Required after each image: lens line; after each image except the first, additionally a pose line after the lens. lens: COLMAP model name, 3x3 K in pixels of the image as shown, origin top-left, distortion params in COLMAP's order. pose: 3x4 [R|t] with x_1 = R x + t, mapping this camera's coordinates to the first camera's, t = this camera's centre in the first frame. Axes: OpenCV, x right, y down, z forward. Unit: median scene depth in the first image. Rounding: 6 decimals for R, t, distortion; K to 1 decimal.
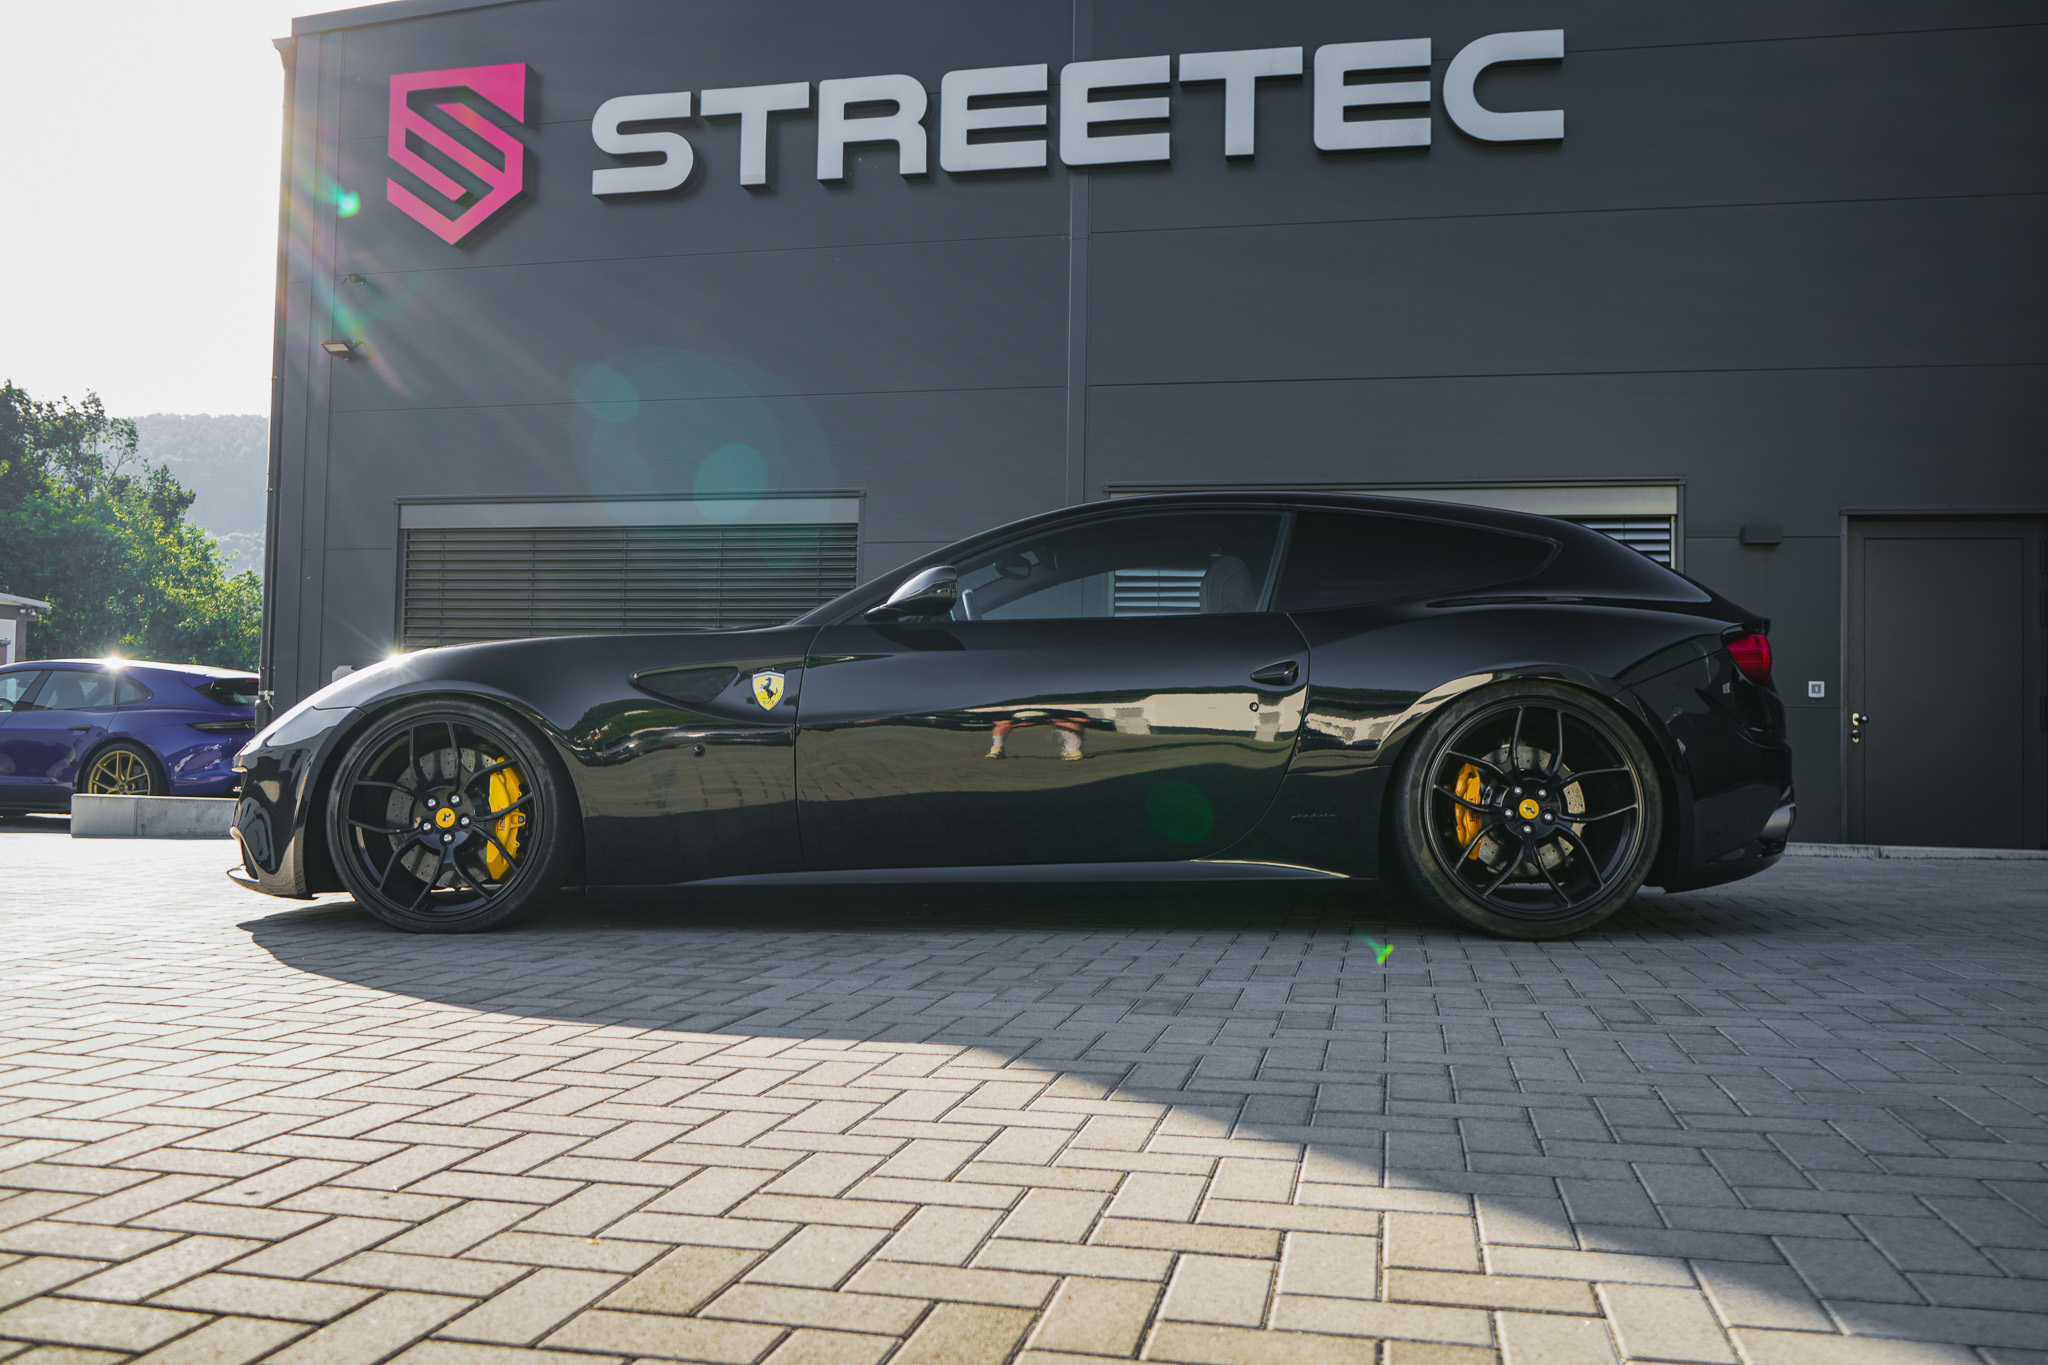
lens RADIAL K [[1632.7, 0, 1024.0], [0, 1632.7, 682.5], [0, 0, 1]] dist [-0.056820, 0.005750]
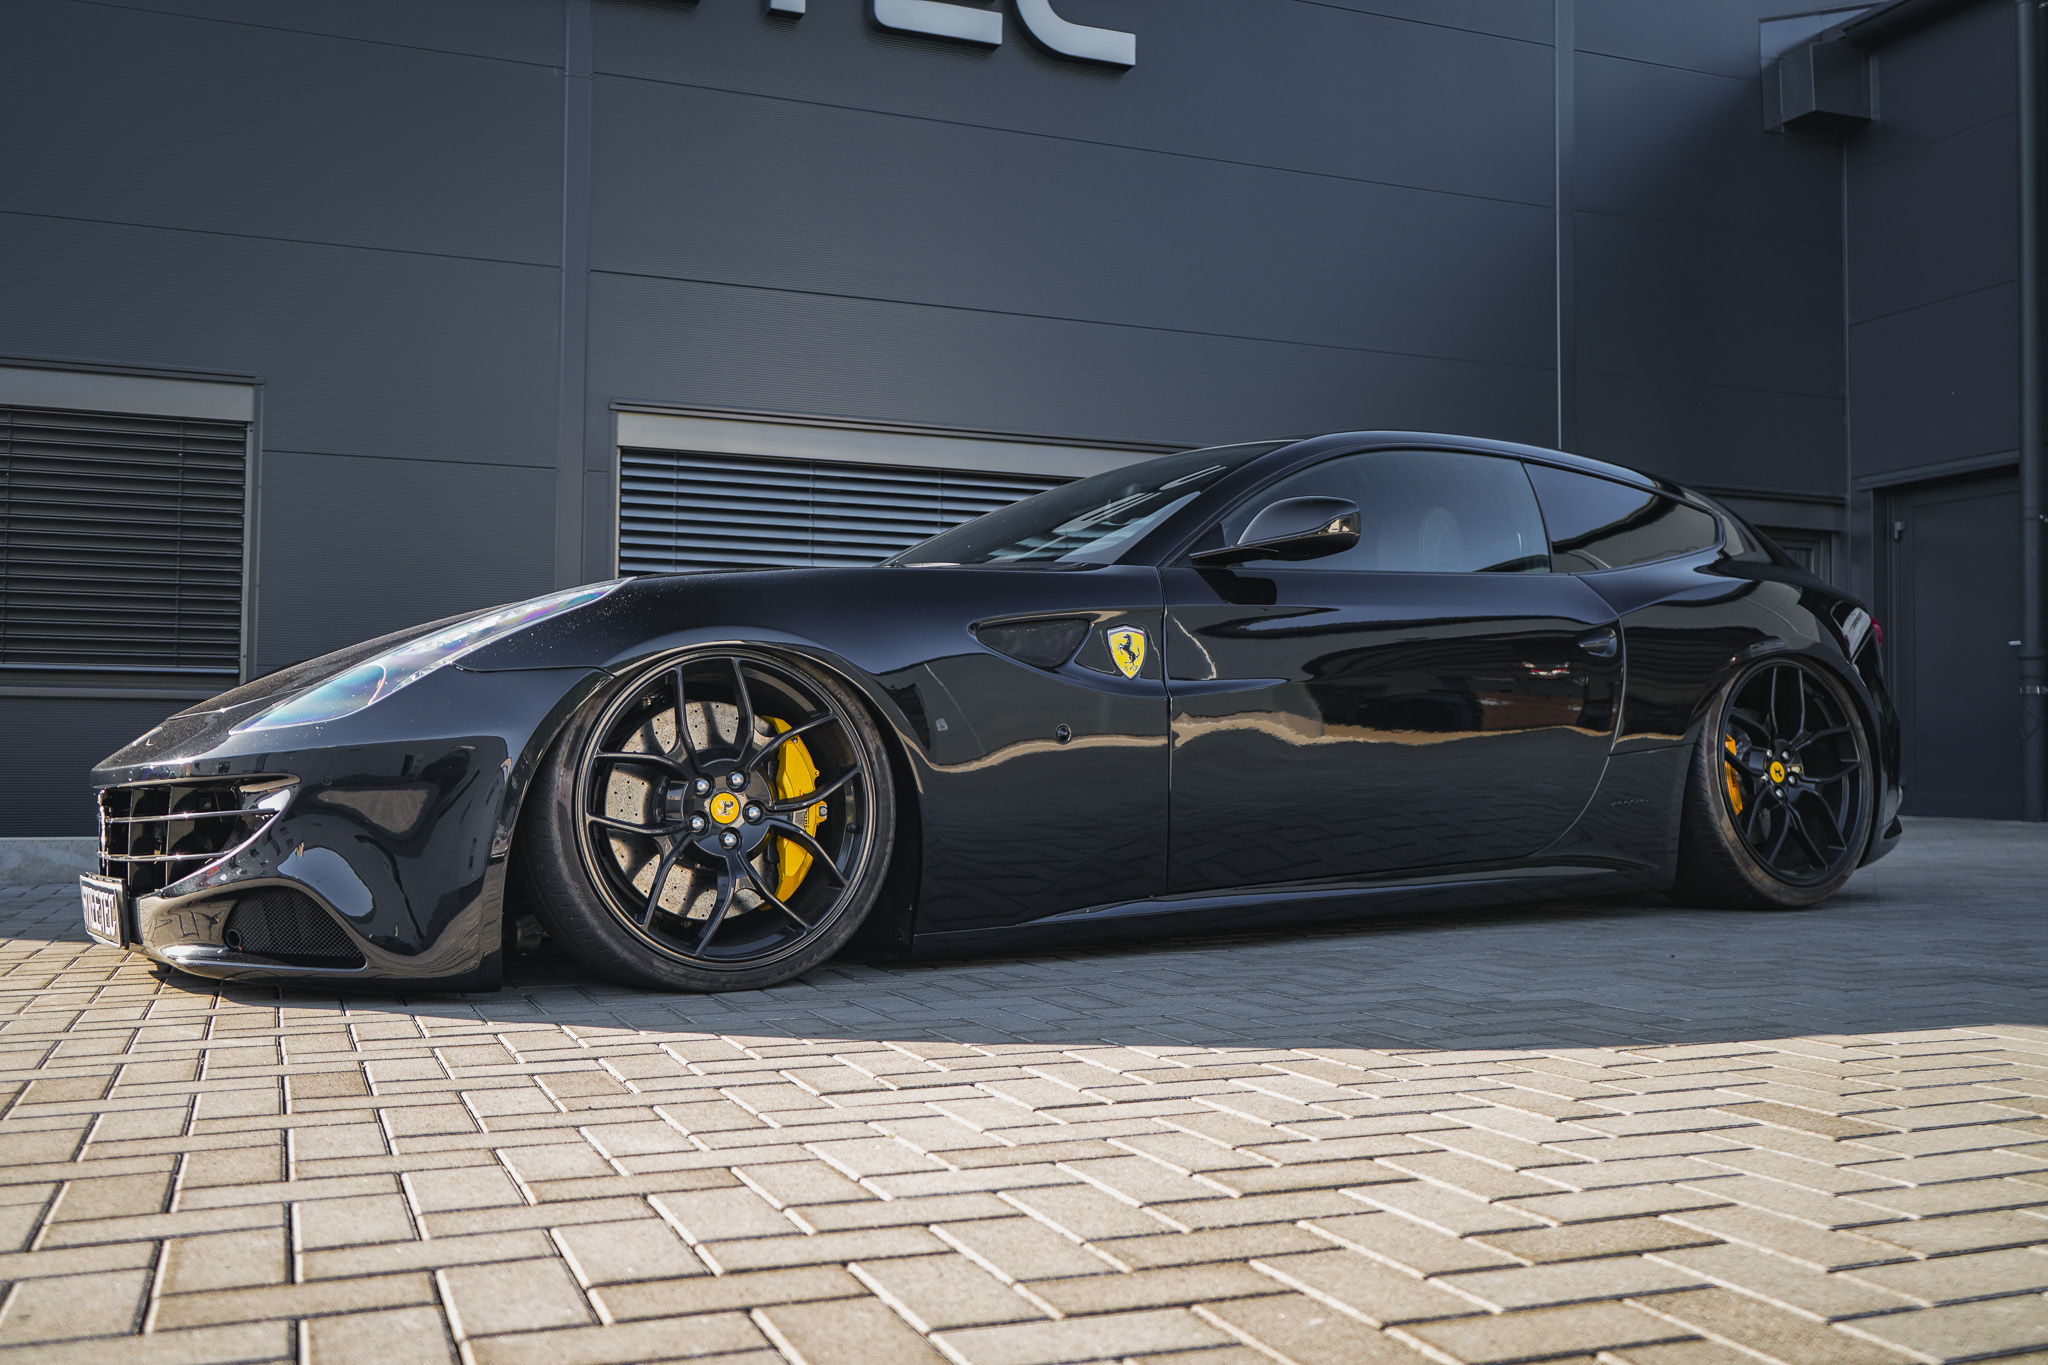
lens RADIAL K [[1876.1, 0, 1024.0], [0, 1876.1, 682.5], [0, 0, 1]] dist [0.018338, 0.005794]
pose [[0.827230, 0.015183, 0.561658, -0.675730], [-0.012692, 0.999885, -0.008335, 0.038821], [-0.561720, -0.000234, 0.827327, 0.323213]]
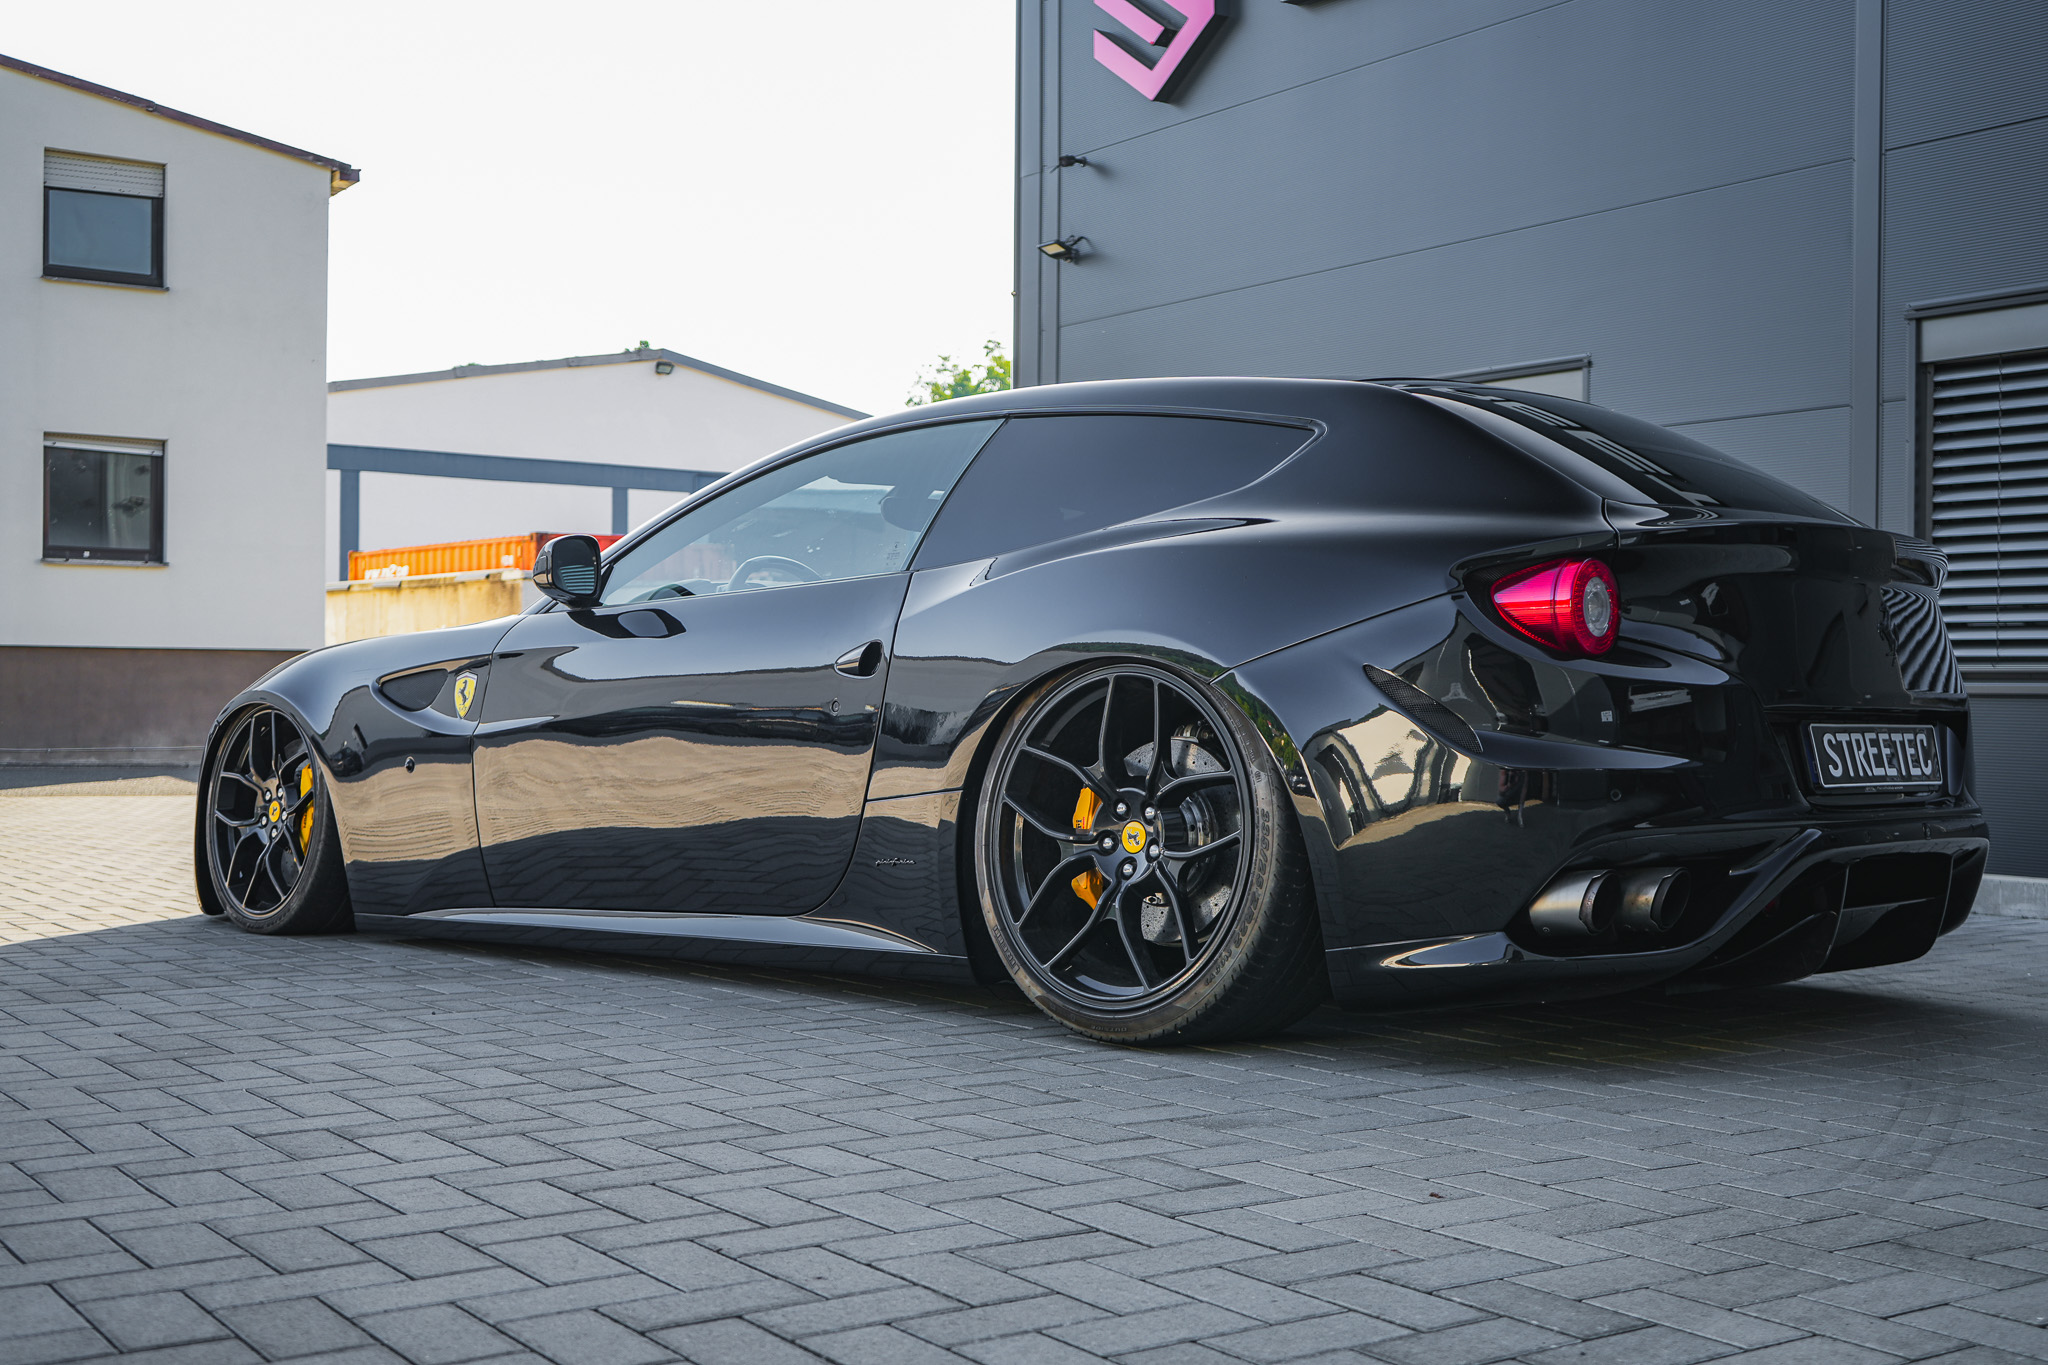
lens RADIAL K [[2280.3, 0, 1024.0], [0, 2280.3, 682.5], [0, 0, 1]] dist [0.002664, -0.013013]
pose [[0.733909, -0.016627, -0.679044, 0.868850], [0.030548, 0.999497, 0.008542, 0.007733], [0.678560, -0.027012, 0.734048, 0.308306]]
